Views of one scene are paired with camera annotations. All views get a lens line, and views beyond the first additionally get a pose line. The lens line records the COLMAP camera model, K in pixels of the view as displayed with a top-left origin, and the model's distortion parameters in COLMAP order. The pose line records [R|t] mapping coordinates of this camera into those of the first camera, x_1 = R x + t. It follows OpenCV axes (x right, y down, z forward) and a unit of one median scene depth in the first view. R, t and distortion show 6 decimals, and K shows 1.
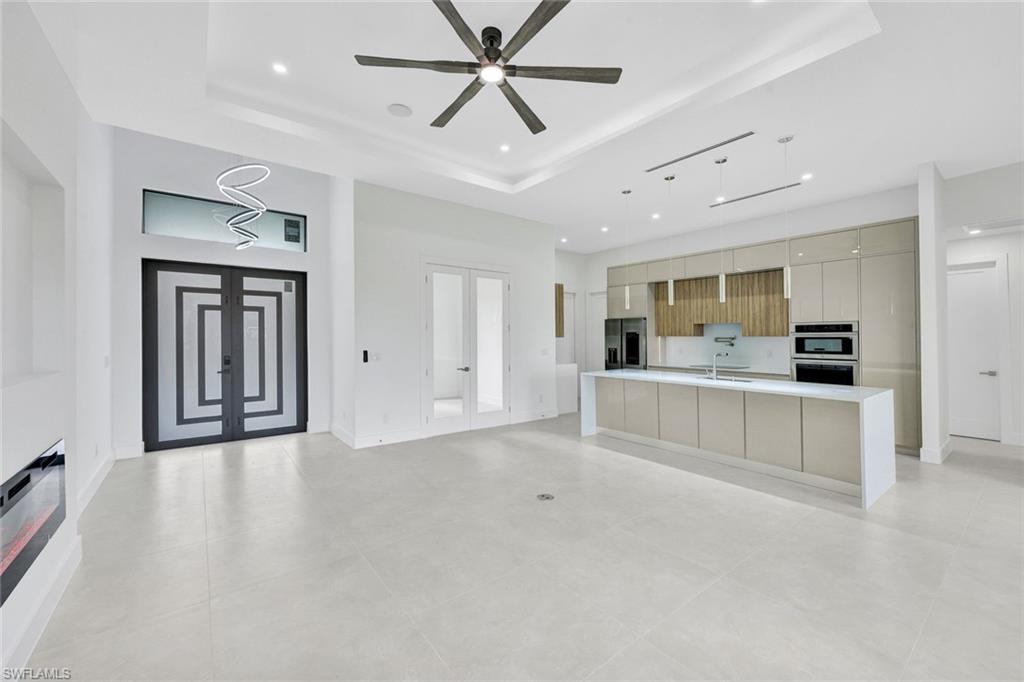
lens RADIAL K [[413.2, 0, 518.9], [0, 413.2, 338.8], [0, 0, 1]] dist [-0.003751, 0.001379]
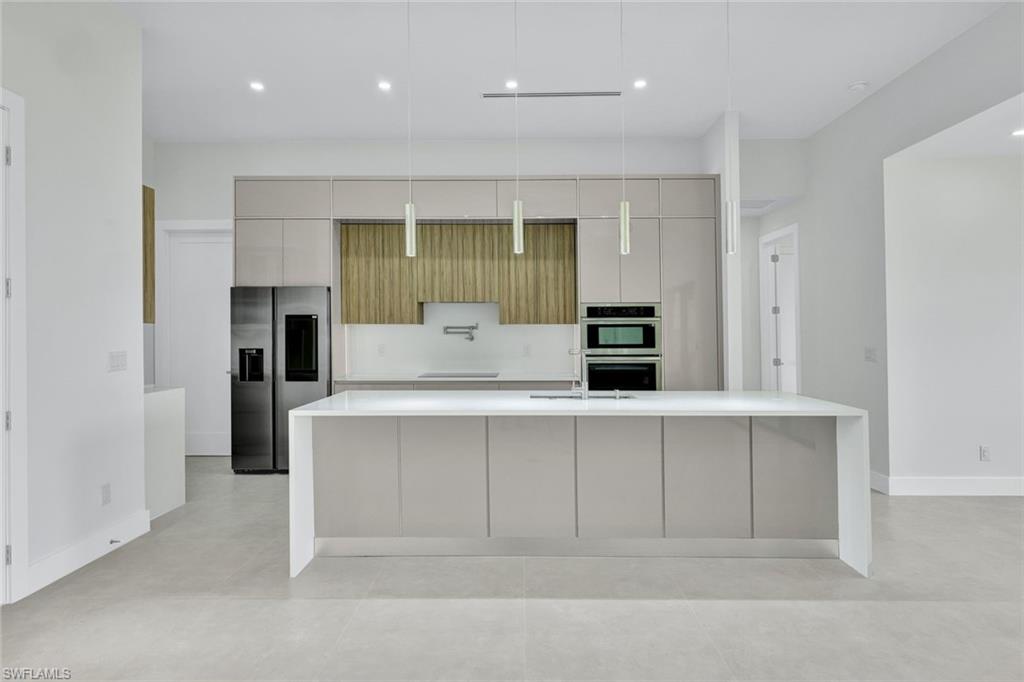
lens RADIAL K [[575.2, 0, 508.3], [0, 575.2, 324.8], [0, 0, 1]] dist [0.000504, 0.000097]
pose [[0.624383, 0.010028, 0.781054, -0.144883], [0.006053, 0.999825, -0.017676, 0.012733], [-0.781095, 0.015764, 0.624213, 0.512878]]
